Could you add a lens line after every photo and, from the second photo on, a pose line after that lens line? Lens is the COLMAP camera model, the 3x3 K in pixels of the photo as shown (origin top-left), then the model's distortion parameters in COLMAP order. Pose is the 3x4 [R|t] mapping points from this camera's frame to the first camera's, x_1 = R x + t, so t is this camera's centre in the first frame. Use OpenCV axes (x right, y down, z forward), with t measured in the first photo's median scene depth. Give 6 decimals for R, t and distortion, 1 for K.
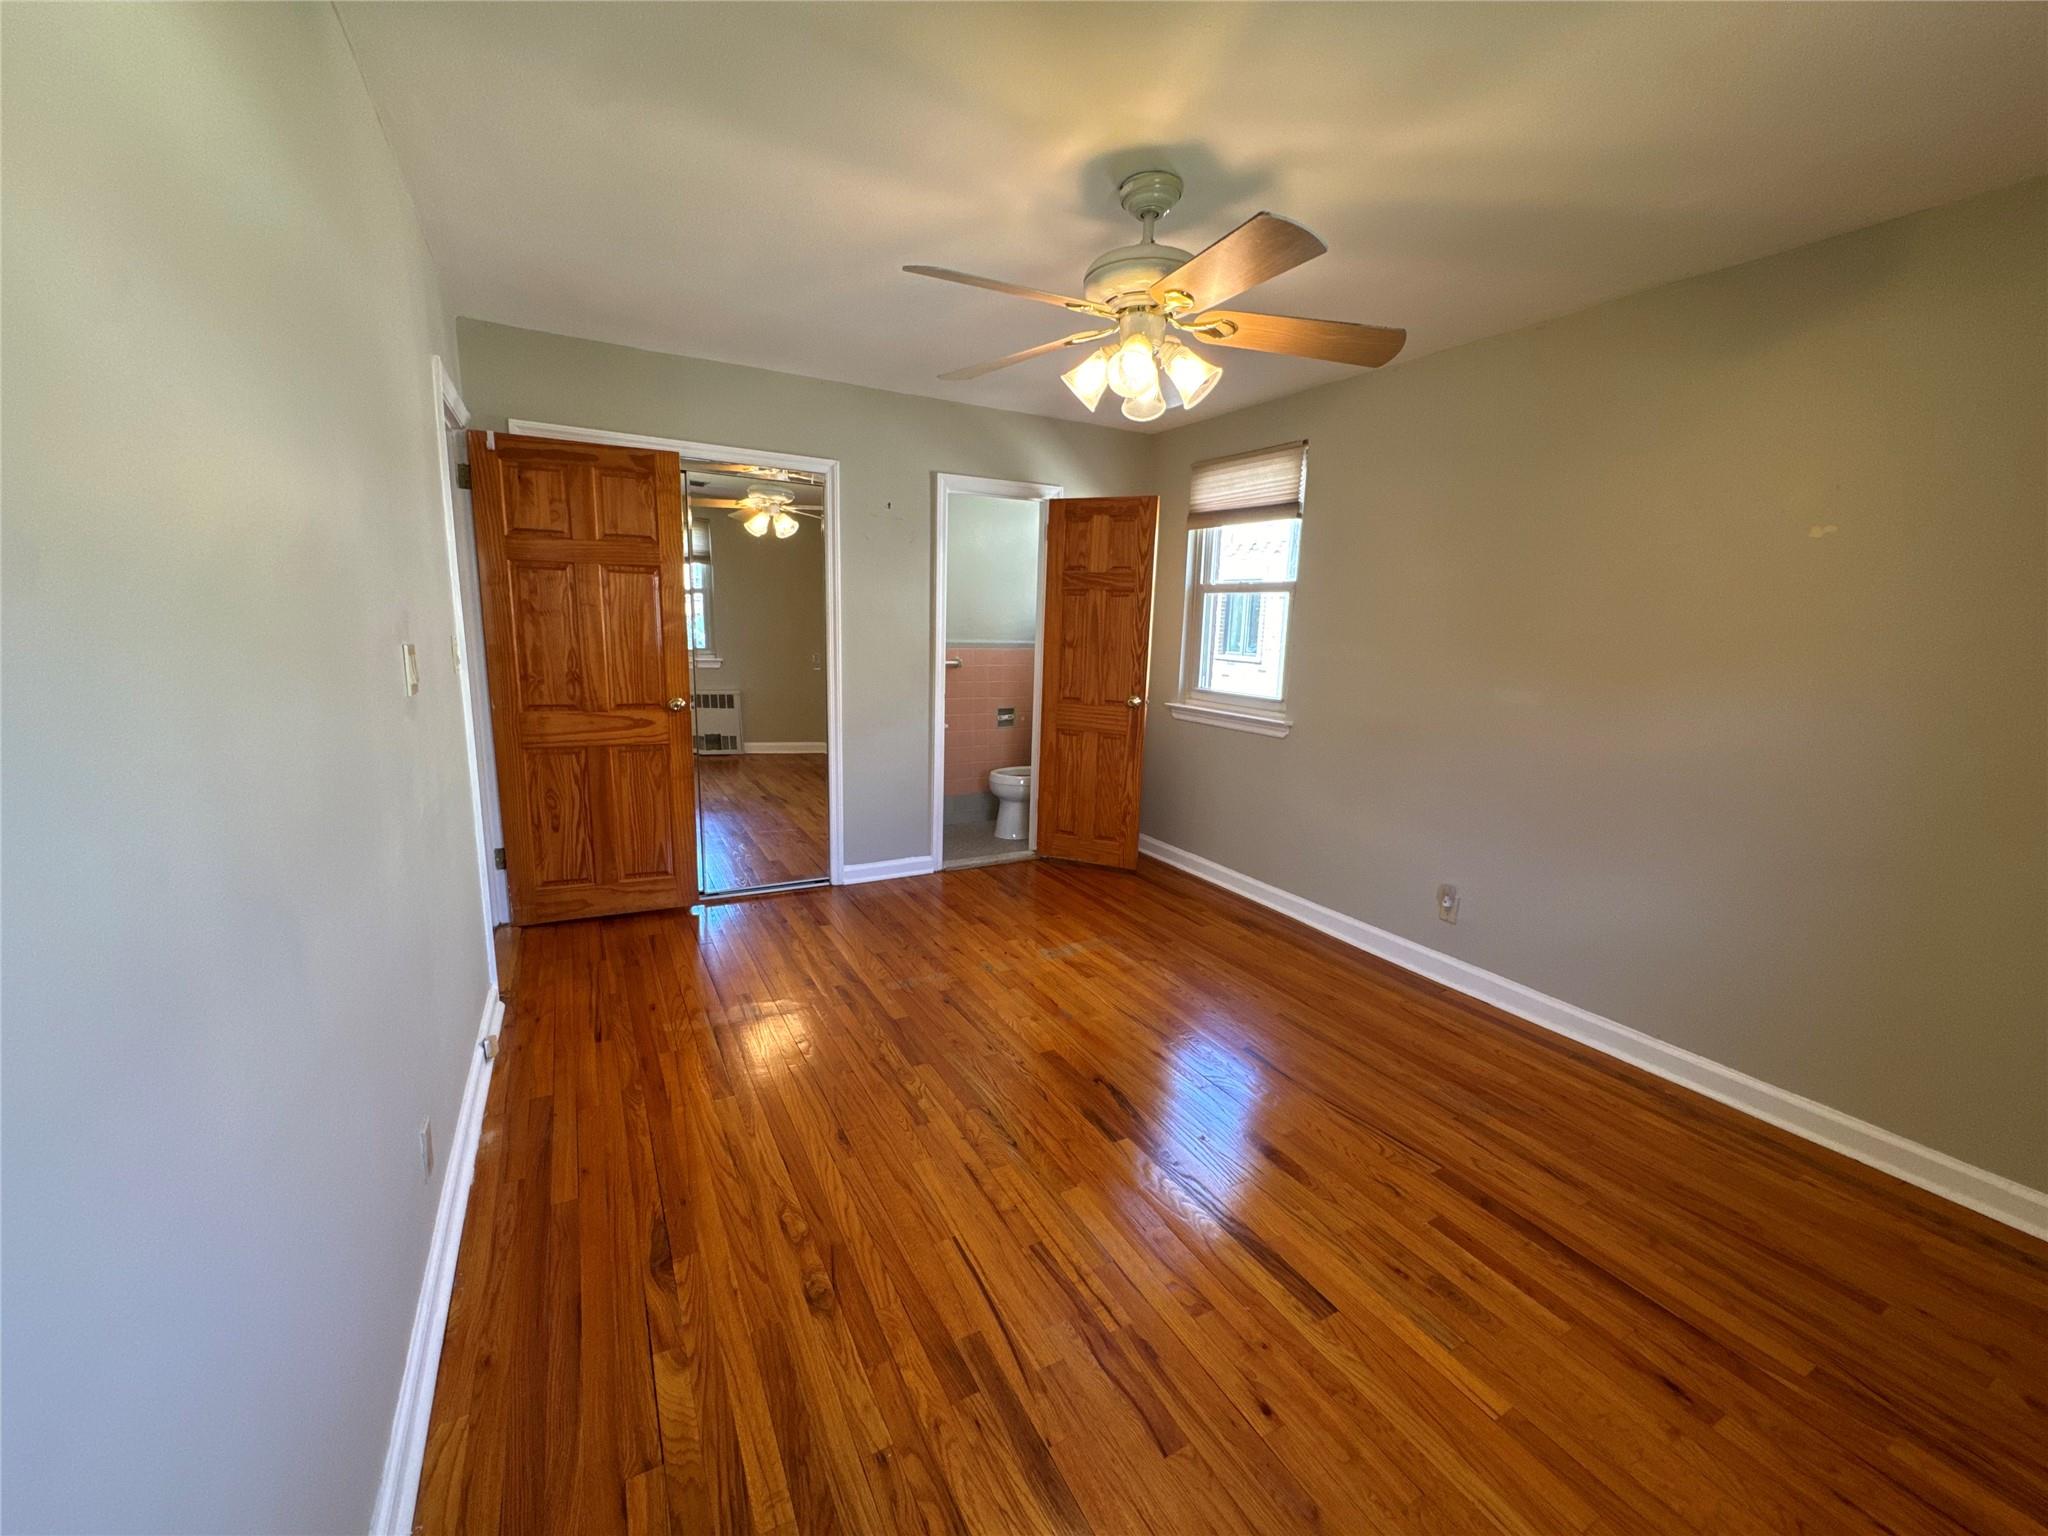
lens RADIAL K [[813.1, 0, 1020.8], [0, 813.1, 766.1], [0, 0, 1]] dist [-0.001059, 0.000396]
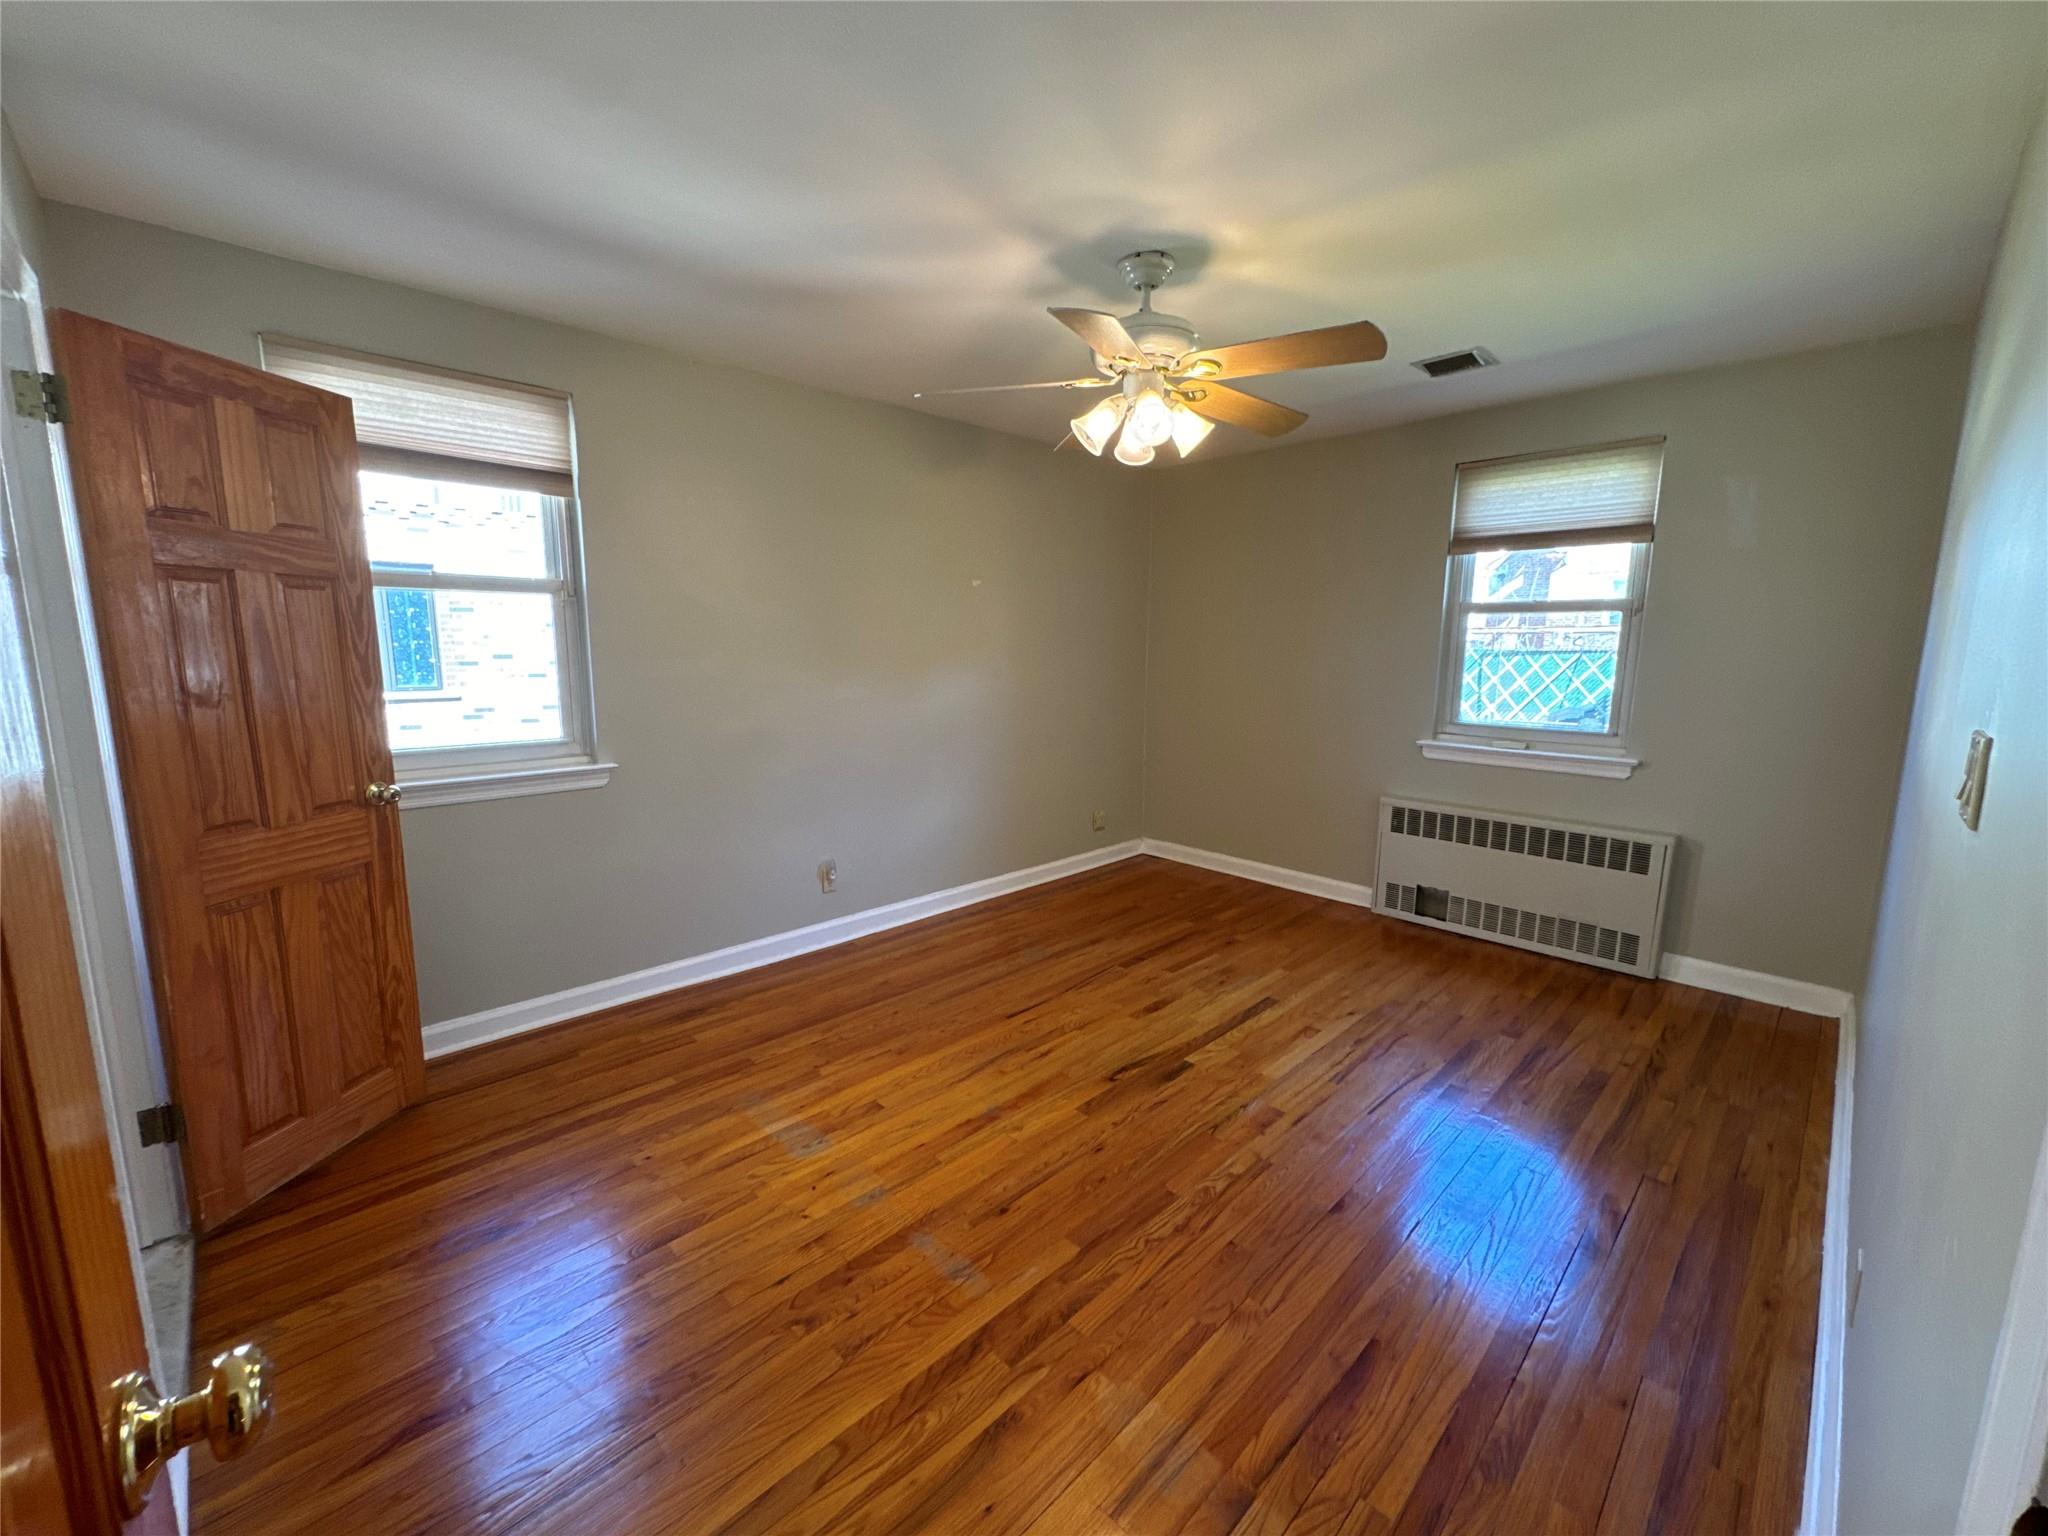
lens RADIAL K [[813.1, 0, 1020.8], [0, 813.1, 766.1], [0, 0, 1]] dist [-0.001059, 0.000396]
pose [[-0.262222, -0.178568, 0.948342, -0.742317], [0.159122, 0.961277, 0.225002, -0.239771], [-0.951798, 0.209902, -0.223654, 1.172387]]
